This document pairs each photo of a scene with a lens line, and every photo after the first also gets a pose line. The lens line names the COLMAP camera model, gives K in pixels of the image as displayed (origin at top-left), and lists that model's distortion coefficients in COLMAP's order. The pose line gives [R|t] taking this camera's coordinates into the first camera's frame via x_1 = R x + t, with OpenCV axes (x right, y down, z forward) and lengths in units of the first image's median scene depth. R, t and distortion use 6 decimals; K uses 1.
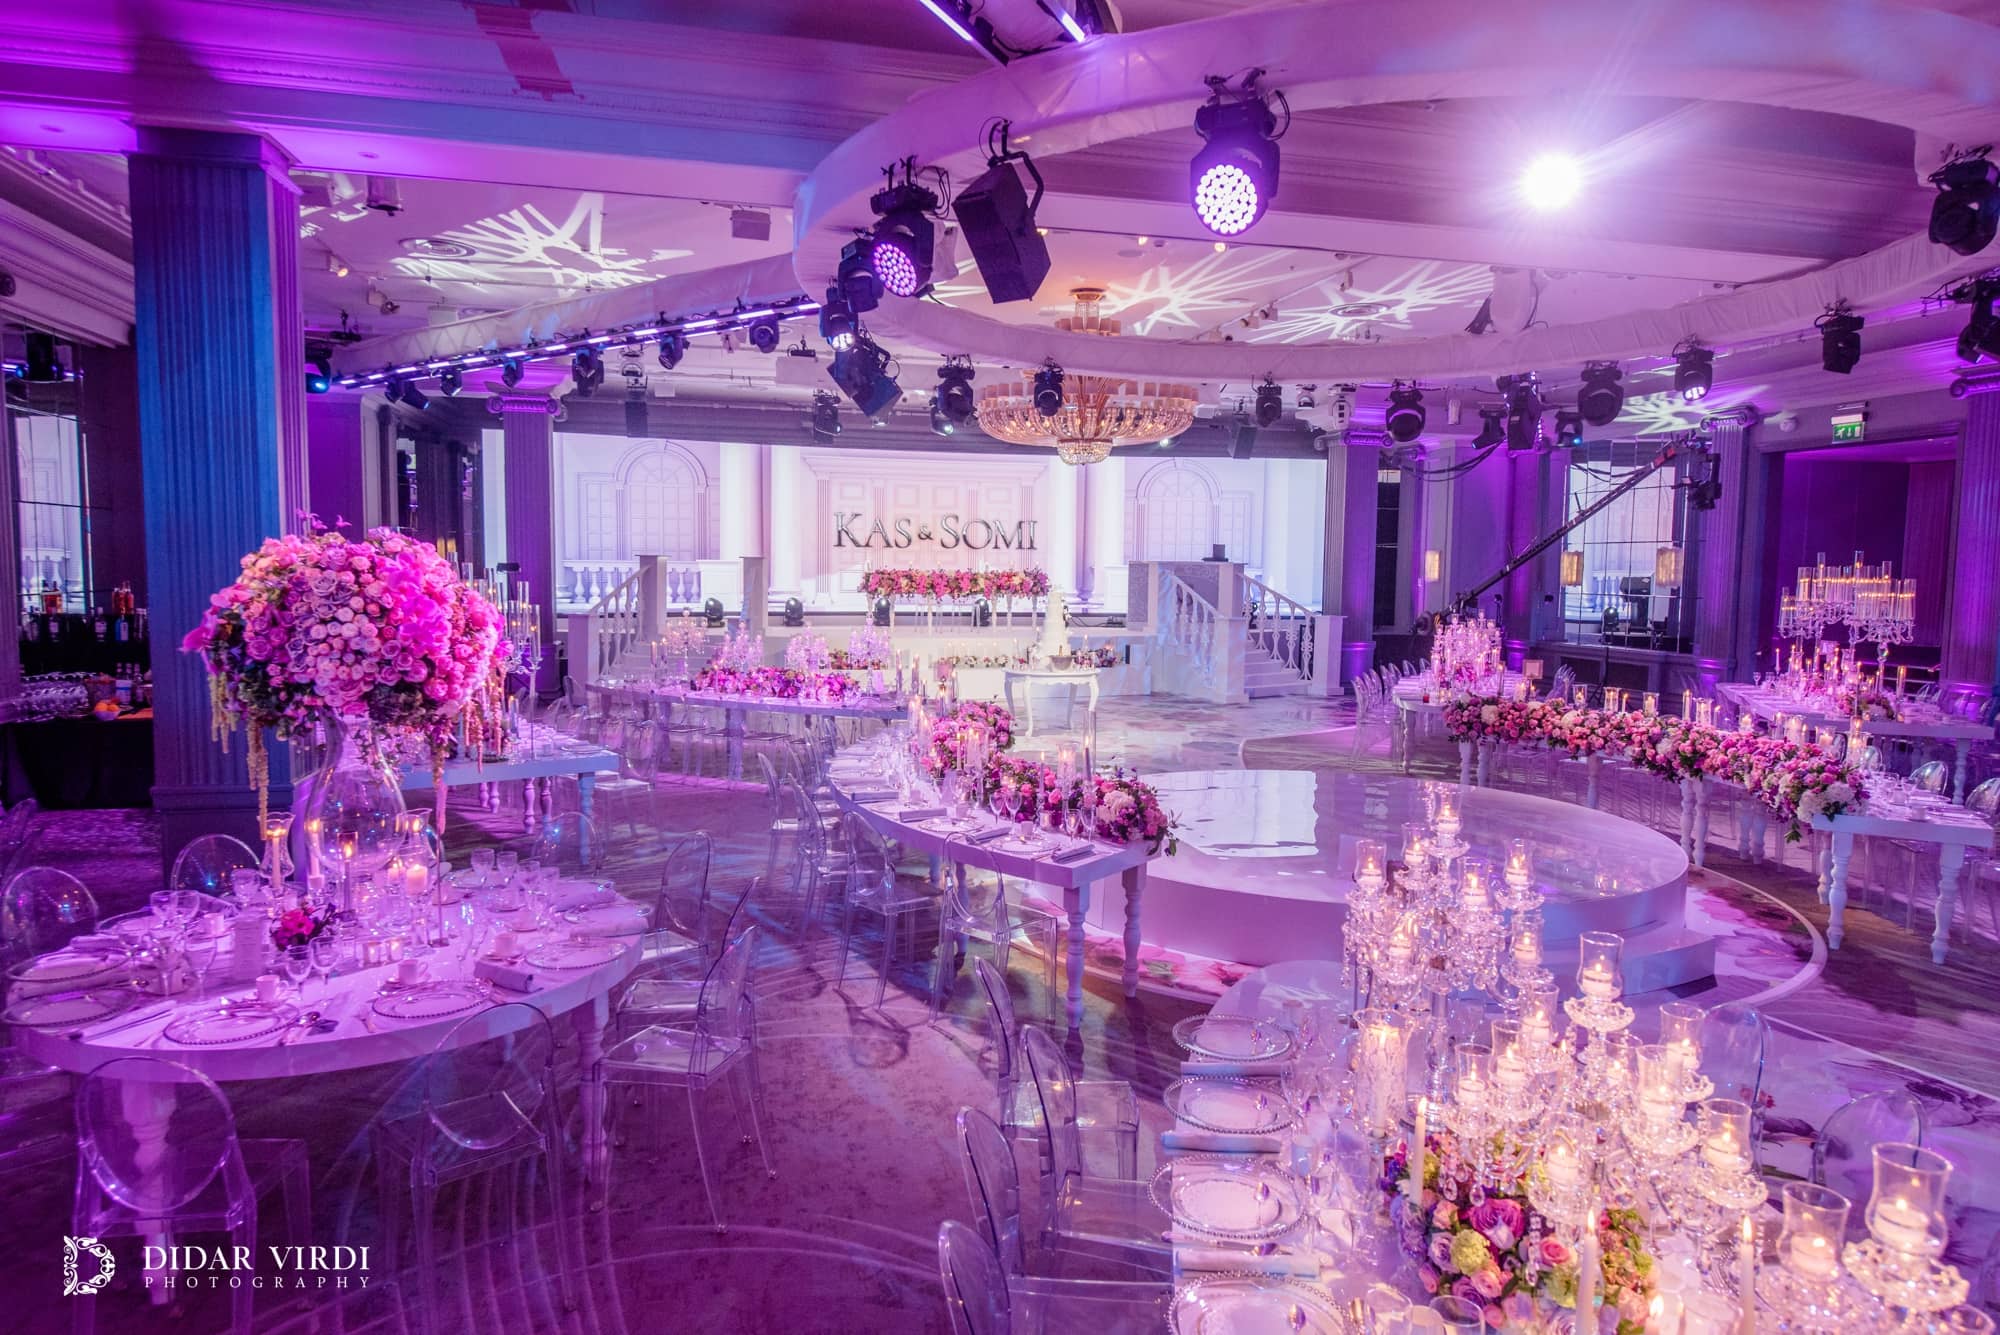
lens RADIAL K [[1216.4, 0, 1000.0], [0, 1216.4, 667.5], [0, 0, 1]] dist [0.003409, -0.000562]
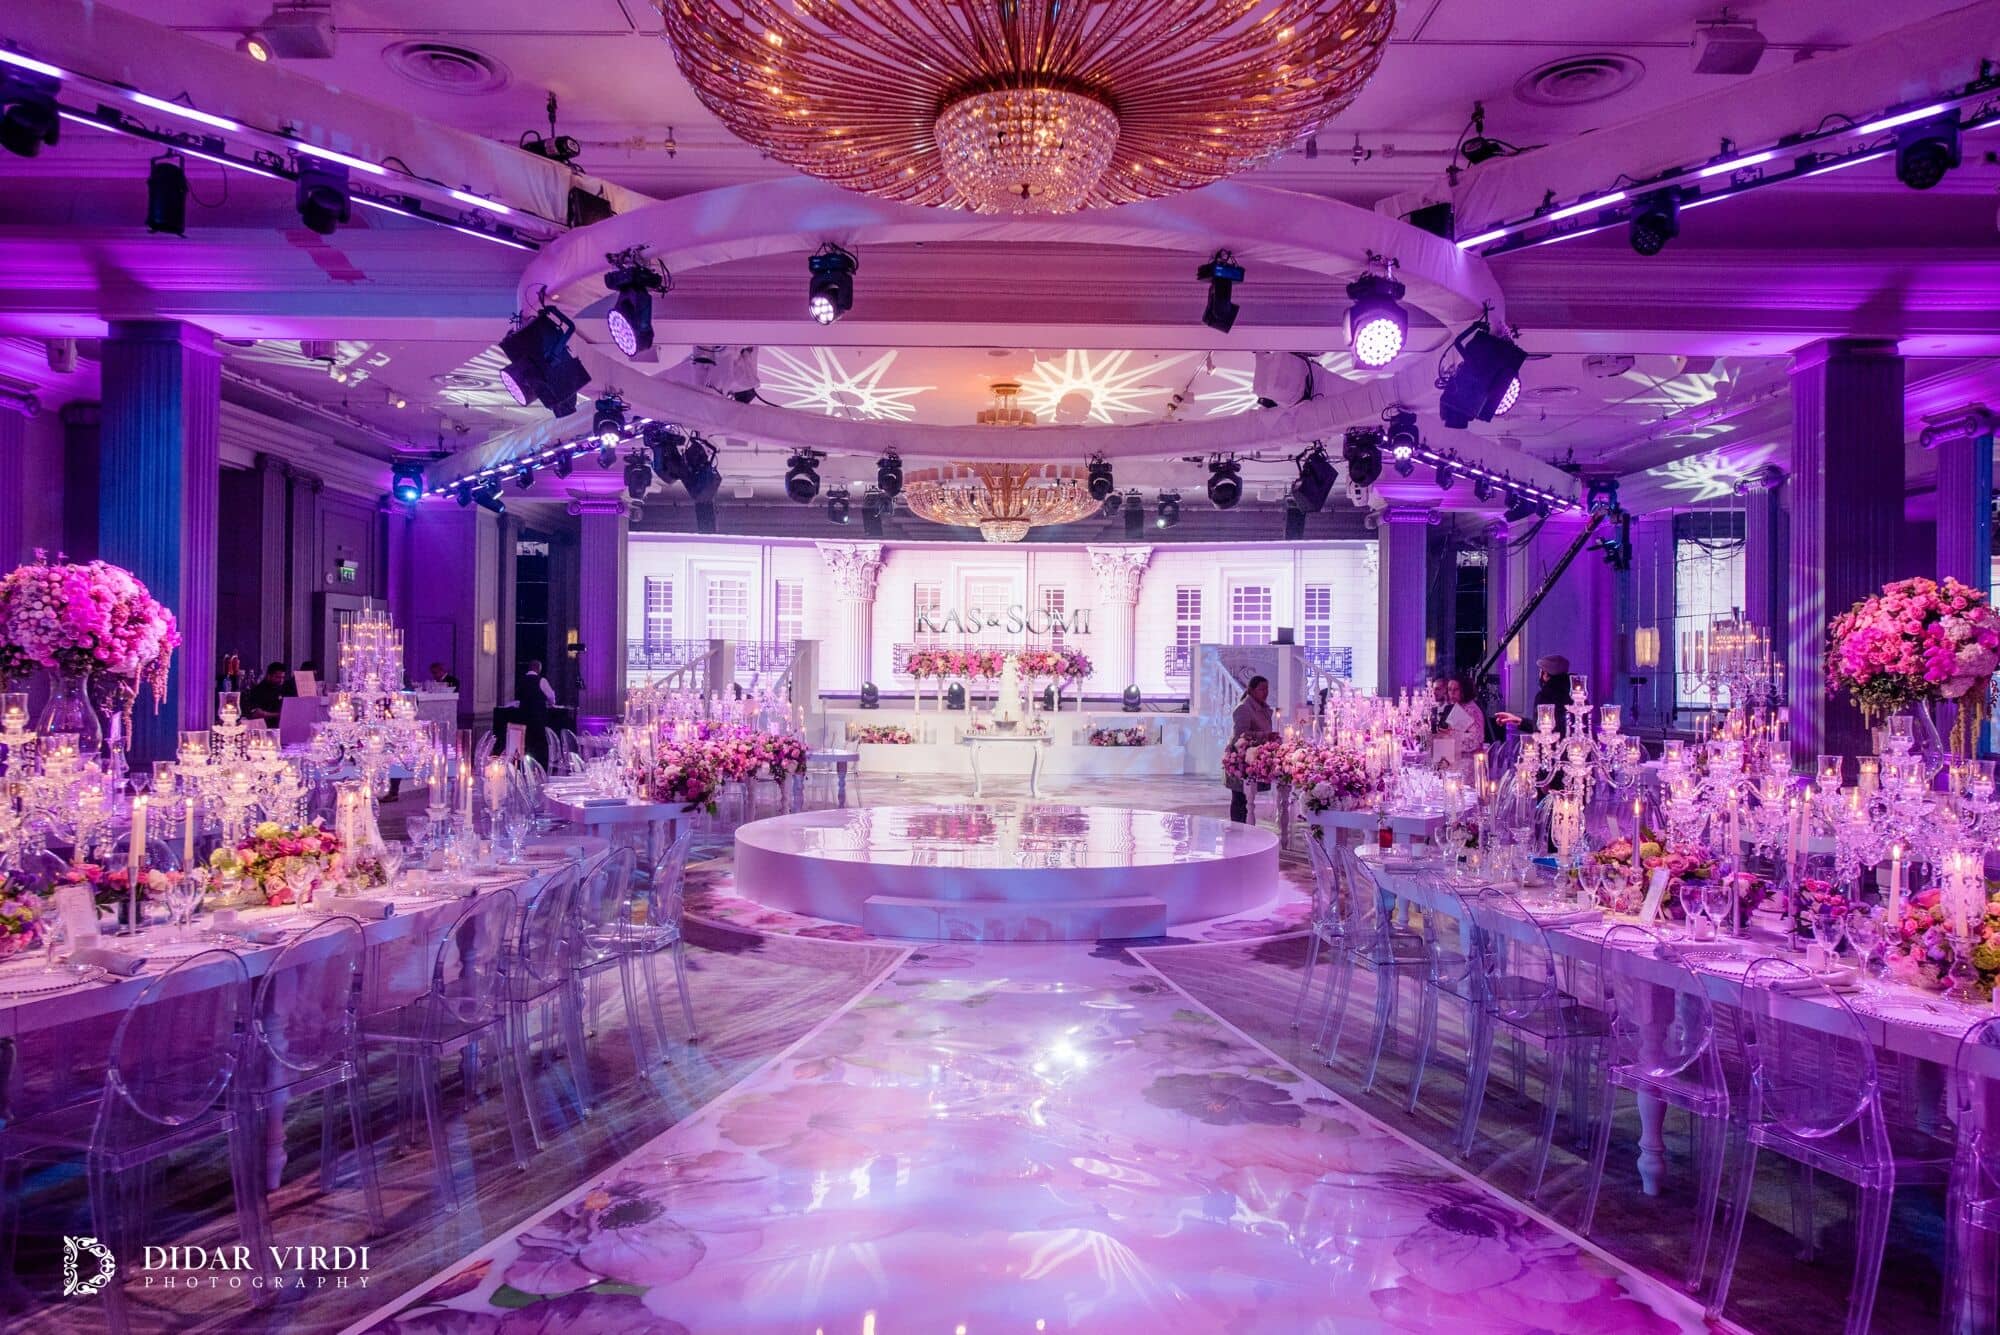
lens RADIAL K [[1322.9, 0, 1000.0], [0, 1322.9, 667.5], [0, 0, 1]] dist [0.002253, 0.000798]
pose [[0.971969, -0.003763, -0.235078, 0.251614], [-0.018113, 0.995702, -0.090830, 0.038886], [0.234409, 0.092542, 0.967723, -0.100544]]
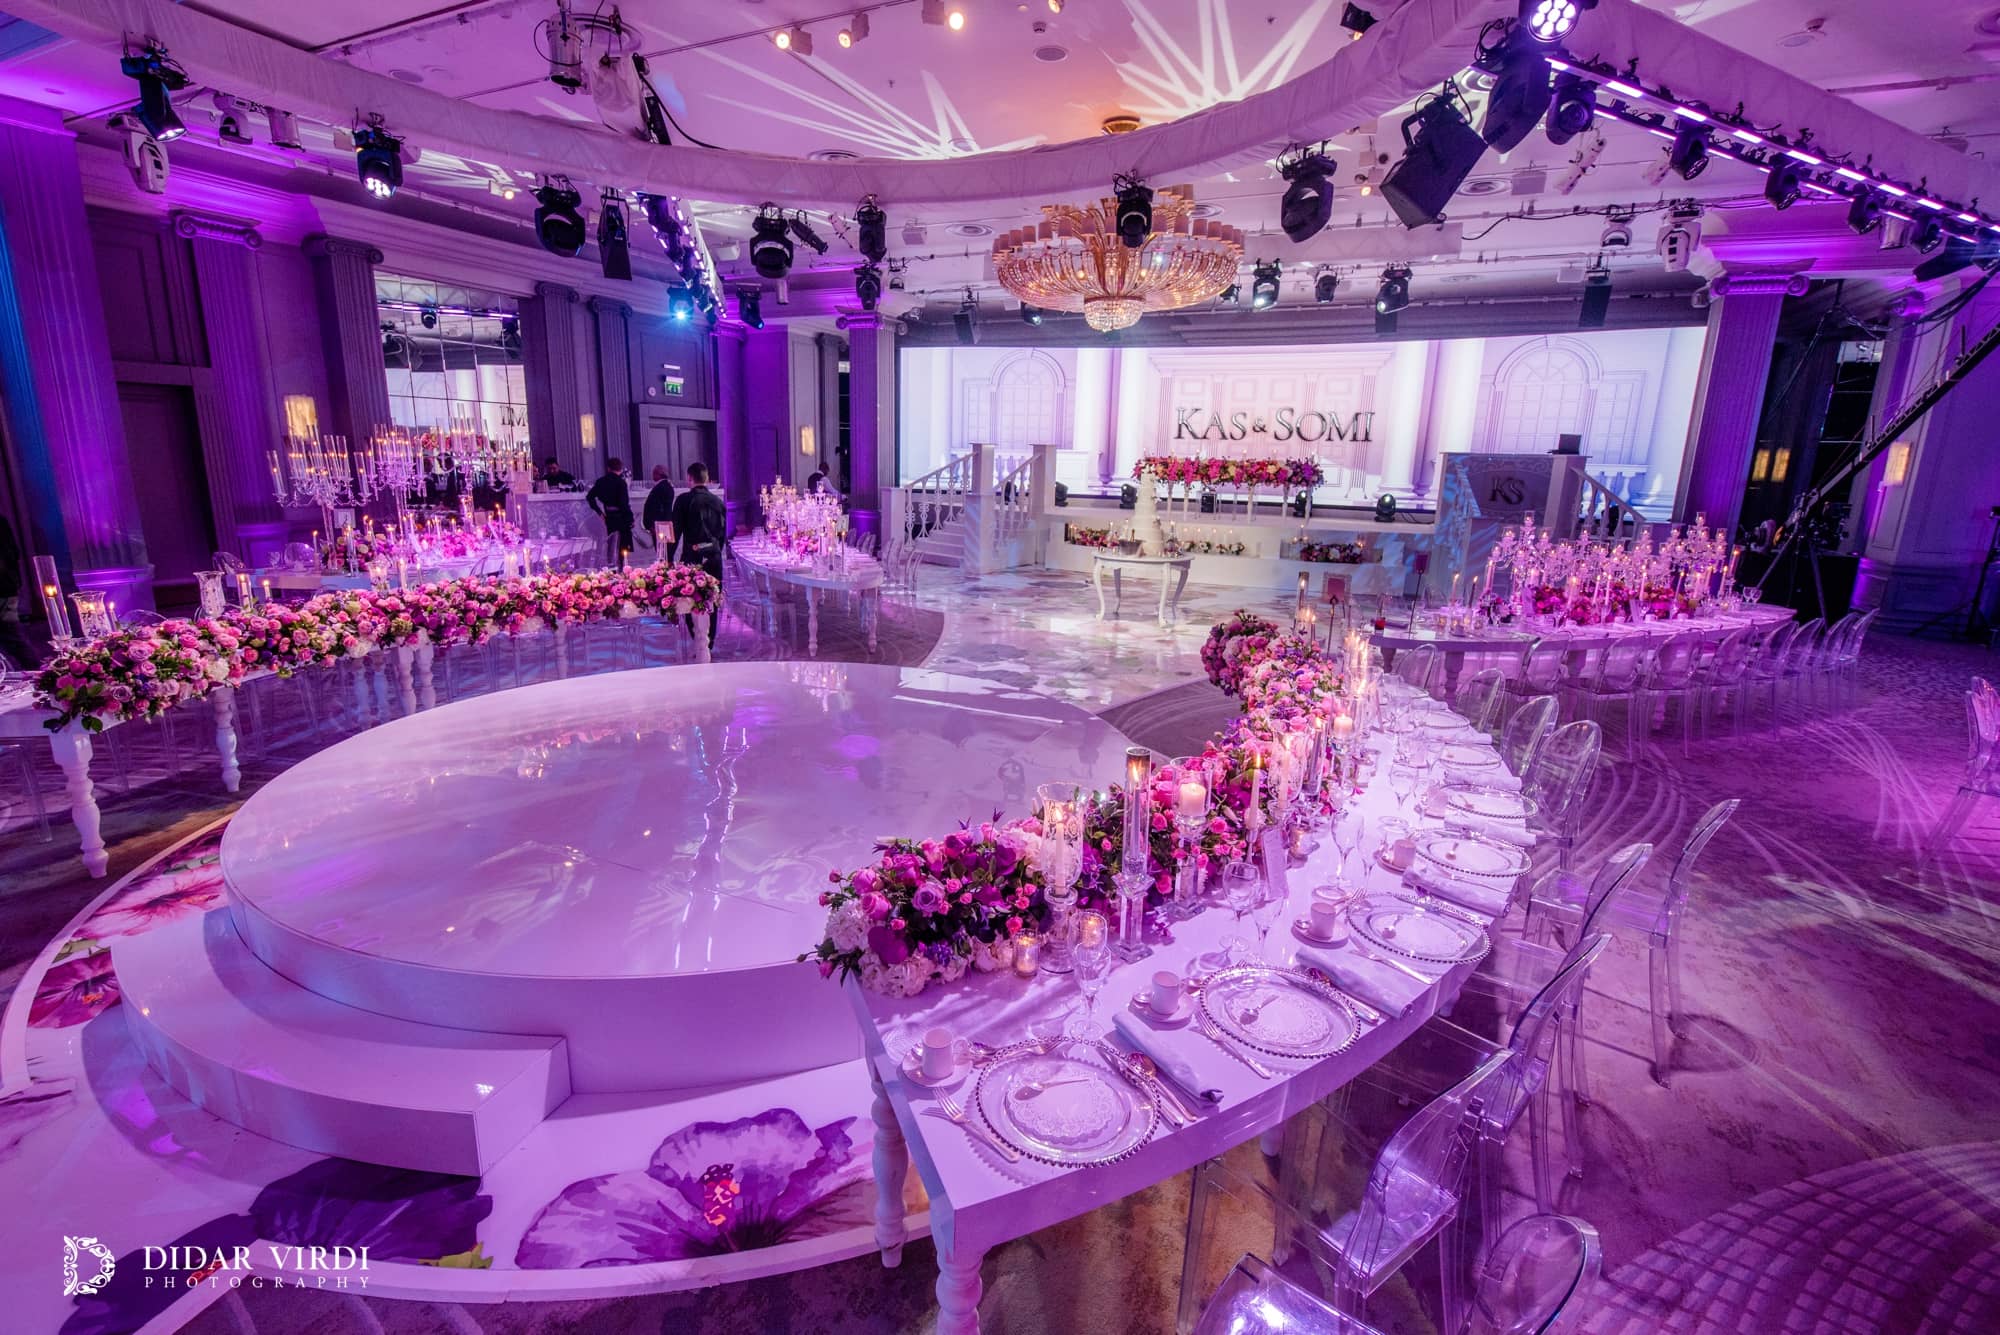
lens RADIAL K [[890.8, 0, 1000.0], [0, 890.8, 667.5], [0, 0, 1]] dist [-0.011149, -0.001114]
pose [[0.782536, 0.149845, -0.604304, 0.325730], [-0.068636, 0.985452, 0.155477, -0.009985], [0.618810, -0.080189, 0.781437, 0.297604]]
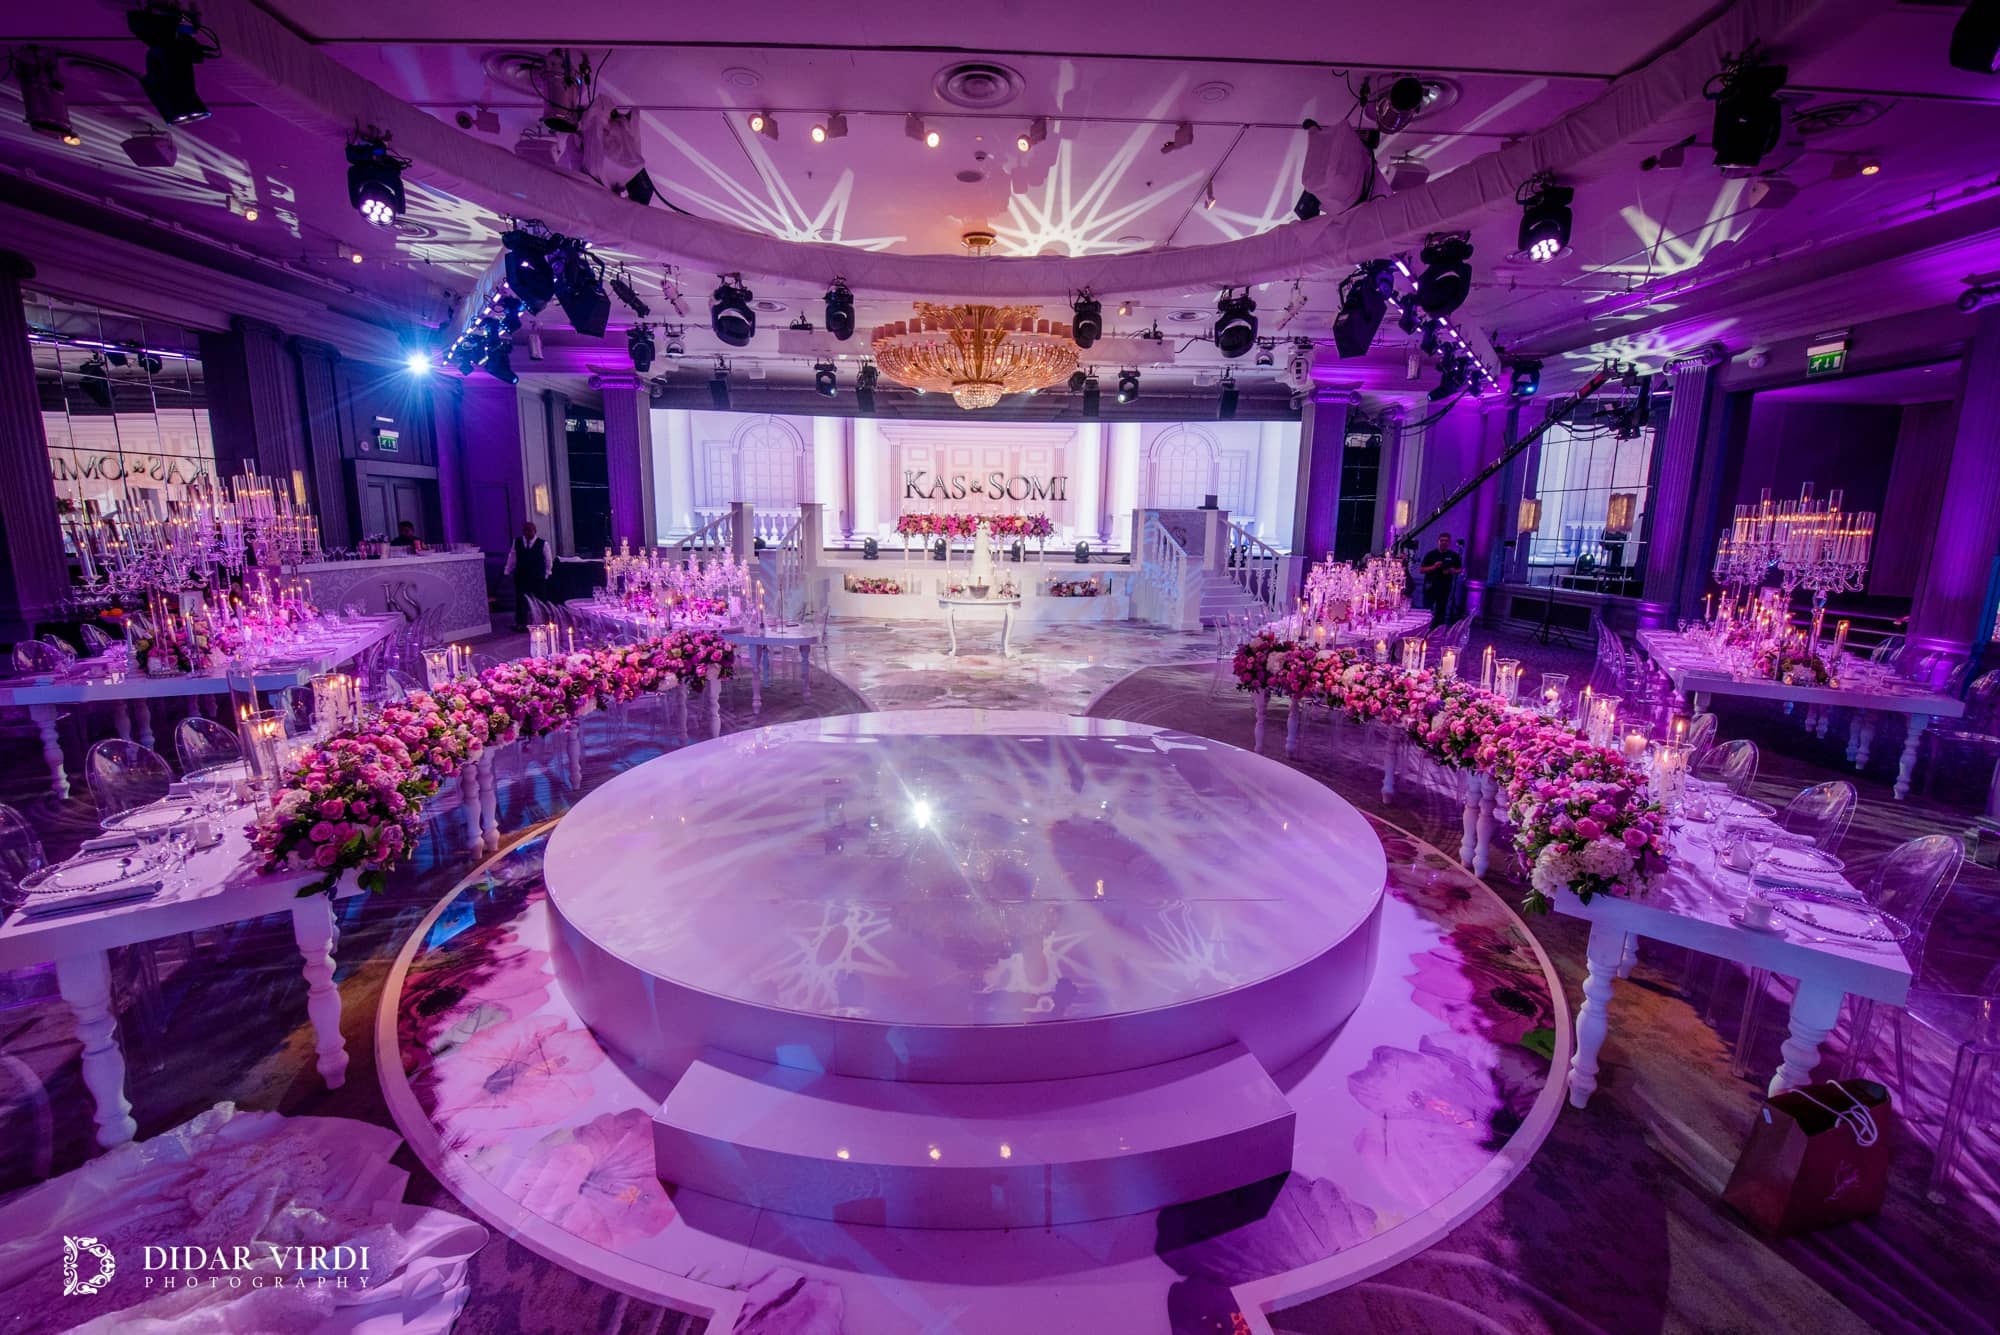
lens RADIAL K [[802.4, 0, 996.5], [0, 802.4, 666.8], [0, 0, 1]] dist [-0.012654, -0.002895]
pose [[0.976432, 0.041917, -0.211716, 0.179481], [-0.022180, 0.995254, 0.094751, -0.004497], [0.214683, -0.087822, 0.972727, 0.217422]]
